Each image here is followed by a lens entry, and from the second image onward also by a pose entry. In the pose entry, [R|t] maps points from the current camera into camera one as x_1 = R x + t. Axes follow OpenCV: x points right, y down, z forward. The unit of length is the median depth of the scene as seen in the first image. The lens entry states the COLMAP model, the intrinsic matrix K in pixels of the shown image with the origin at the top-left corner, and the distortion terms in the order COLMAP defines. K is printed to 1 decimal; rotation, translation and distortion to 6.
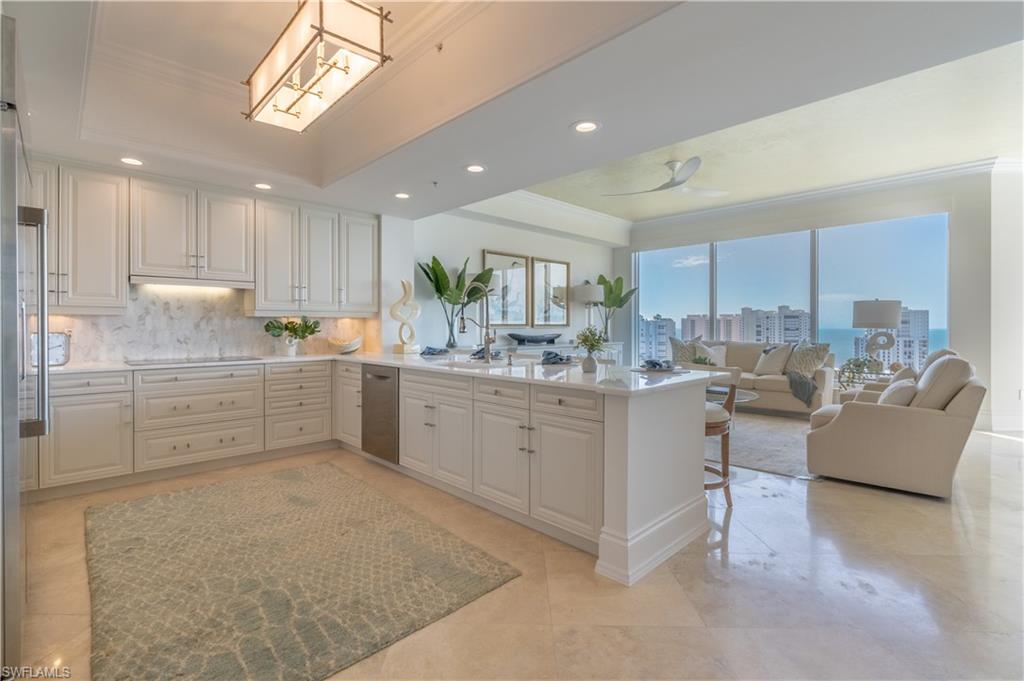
lens RADIAL K [[465.8, 0, 502.3], [0, 465.8, 331.5], [0, 0, 1]] dist [-0.009039, 0.003335]
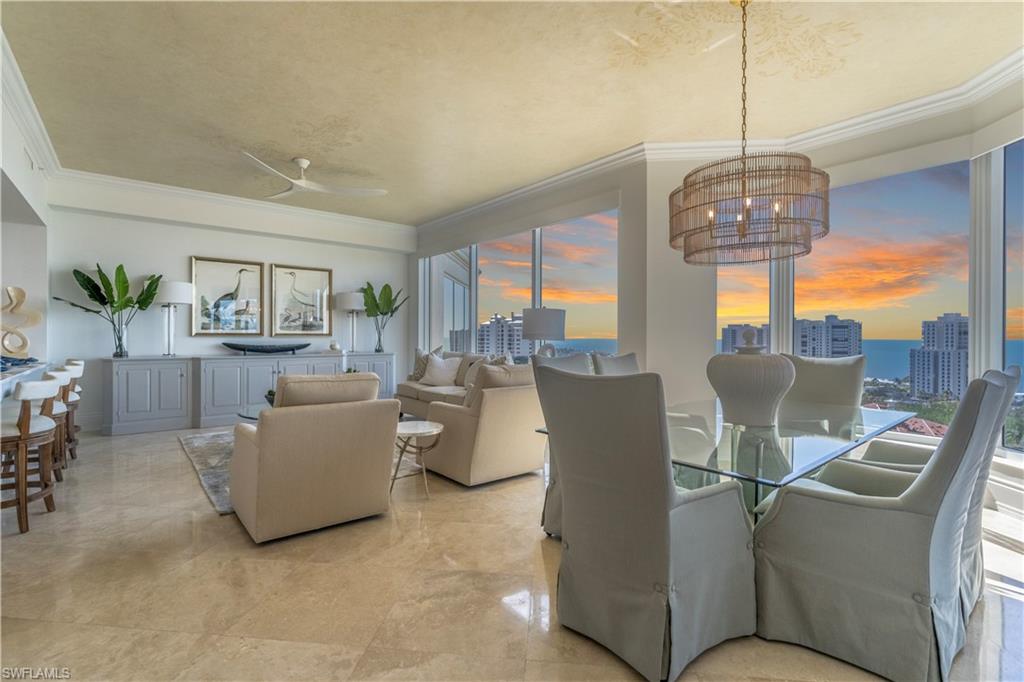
lens RADIAL K [[465.8, 0, 503.9], [0, 465.8, 336.7], [0, 0, 1]] dist [-0.009039, 0.003335]
pose [[0.996436, 0.005486, -0.084168, 1.085914], [-0.006143, 0.999953, -0.007544, -0.007486], [0.084123, 0.008035, 0.996423, 0.142340]]
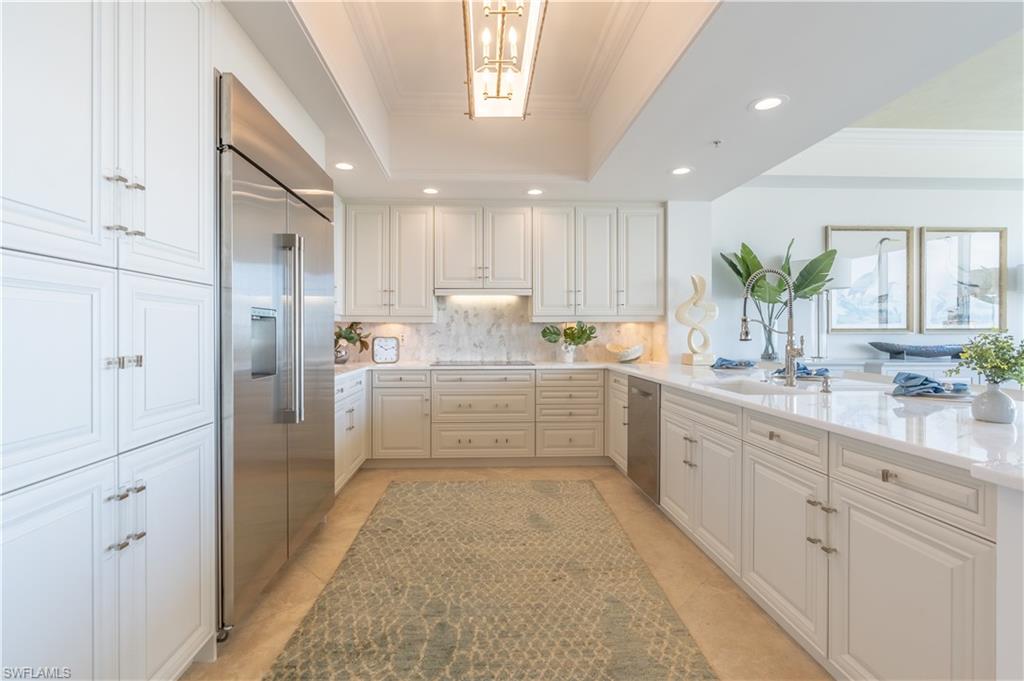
lens RADIAL K [[465.8, 0, 495.5], [0, 465.8, 334.1], [0, 0, 1]] dist [-0.009039, 0.003335]
pose [[0.750290, 0.001645, -0.661107, 0.081070], [-0.006320, 0.999969, -0.004684, -0.001389], [0.661079, 0.007693, 0.750277, 0.185987]]
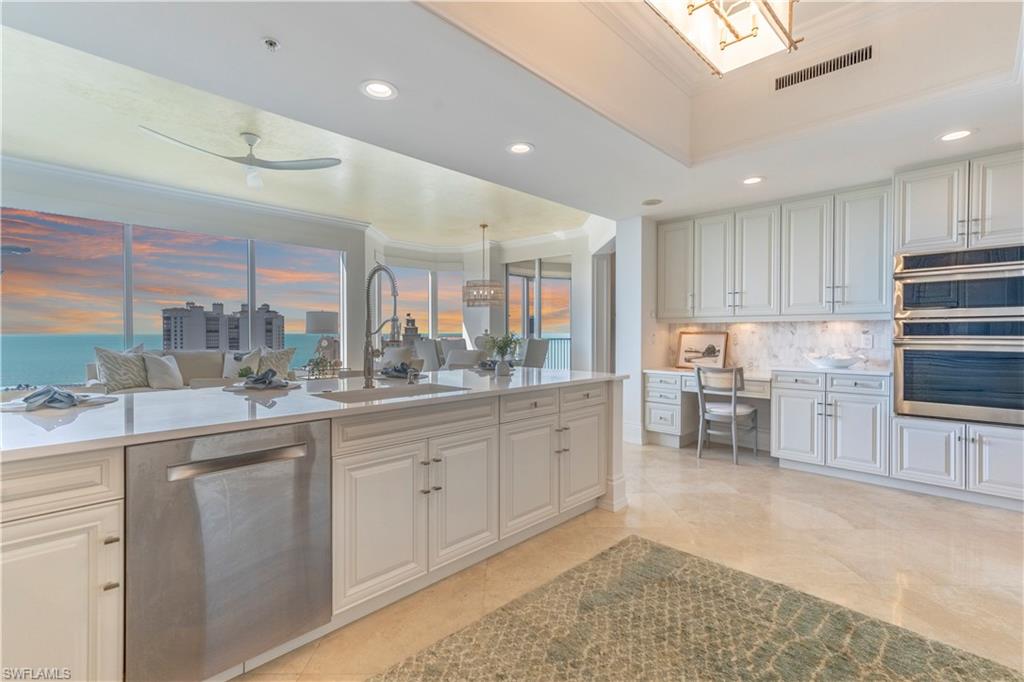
lens RADIAL K [[465.8, 0, 506.5], [0, 465.8, 337.9], [0, 0, 1]] dist [-0.009039, 0.003335]
pose [[-0.028344, -0.010998, 0.999538, -0.620231], [0.009458, 0.999892, 0.011270, -0.006859], [-0.999553, 0.009773, -0.028237, 0.728023]]
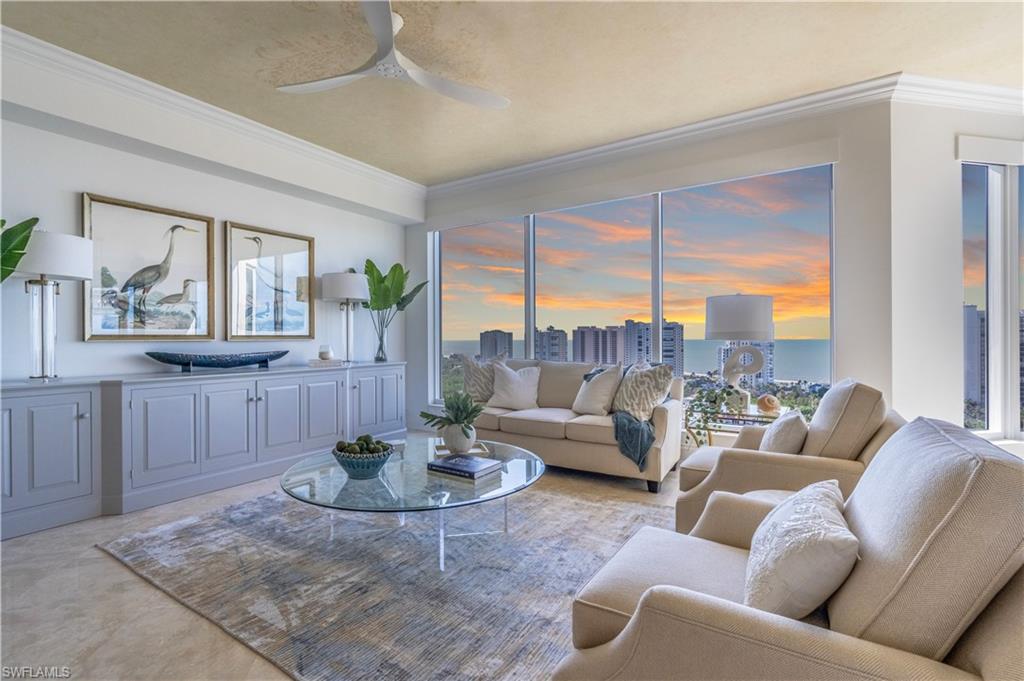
lens RADIAL K [[465.8, 0, 503.8], [0, 465.8, 339.6], [0, 0, 1]] dist [-0.009039, 0.003335]
pose [[0.976363, -0.002519, 0.216121, 0.487101], [0.003989, 0.999972, -0.006363, -0.008132], [-0.216099, 0.007075, 0.976346, 0.612207]]
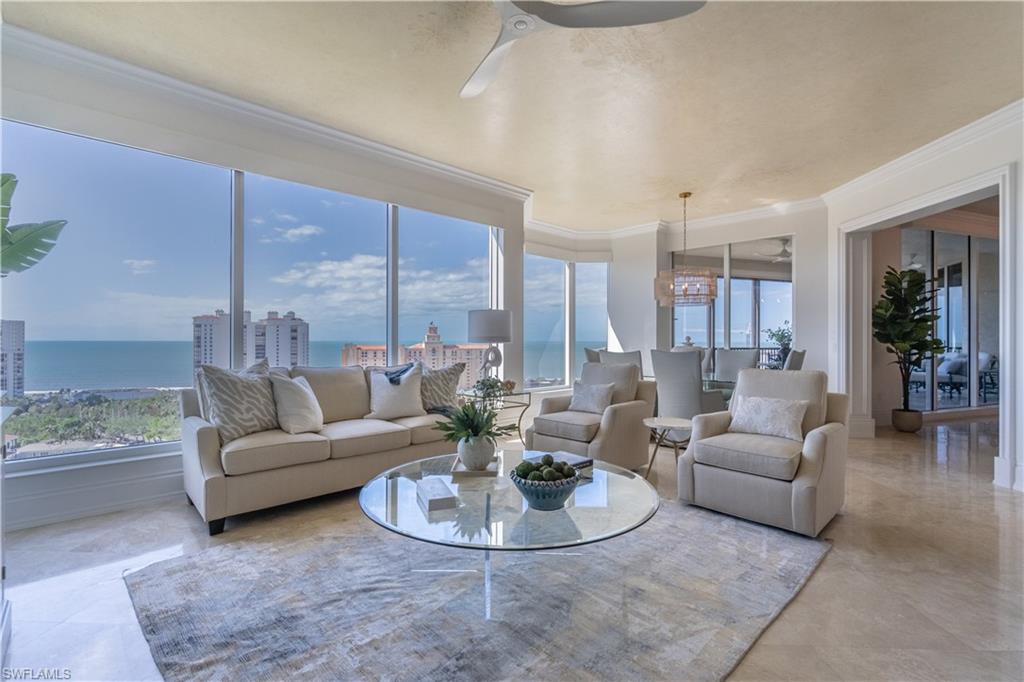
lens RADIAL K [[465.8, 0, 504.1], [0, 465.8, 337.1], [0, 0, 1]] dist [-0.009039, 0.003335]
pose [[0.017644, 0.007262, 0.999818, -0.085037], [0.007091, 0.999948, -0.007388, -0.014347], [-0.999819, 0.007220, 0.017592, 1.295141]]
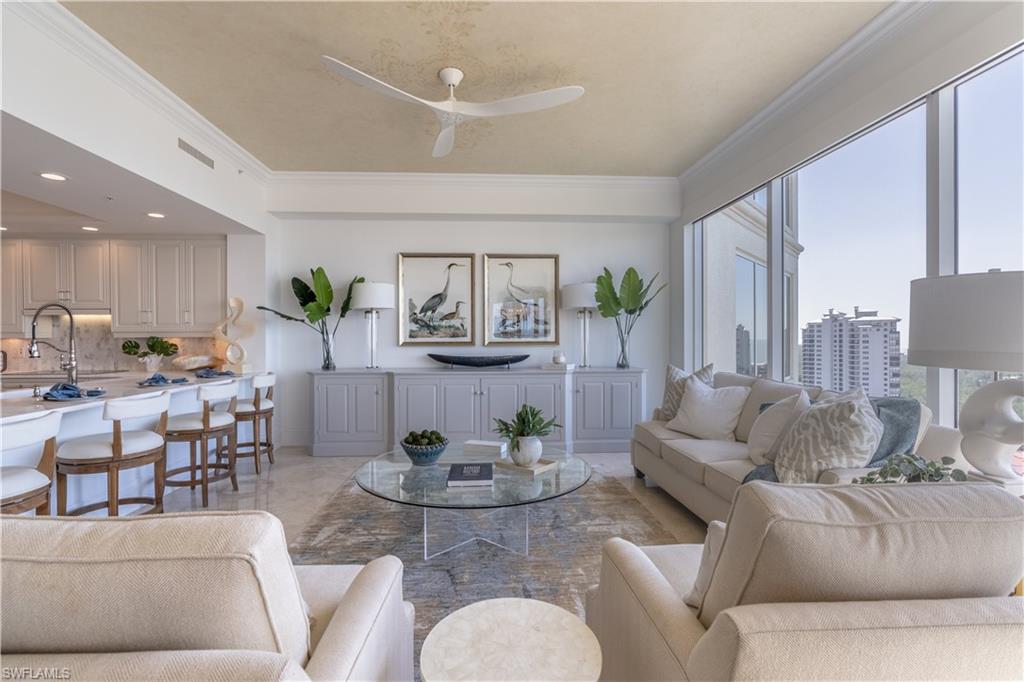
lens RADIAL K [[465.8, 0, 507.6], [0, 465.8, 340.3], [0, 0, 1]] dist [-0.009039, 0.003335]
pose [[0.758372, 0.004313, -0.651807, 1.030084], [-0.005122, 0.999987, 0.000657, -0.032144], [0.651801, 0.002840, 0.758384, 0.770333]]
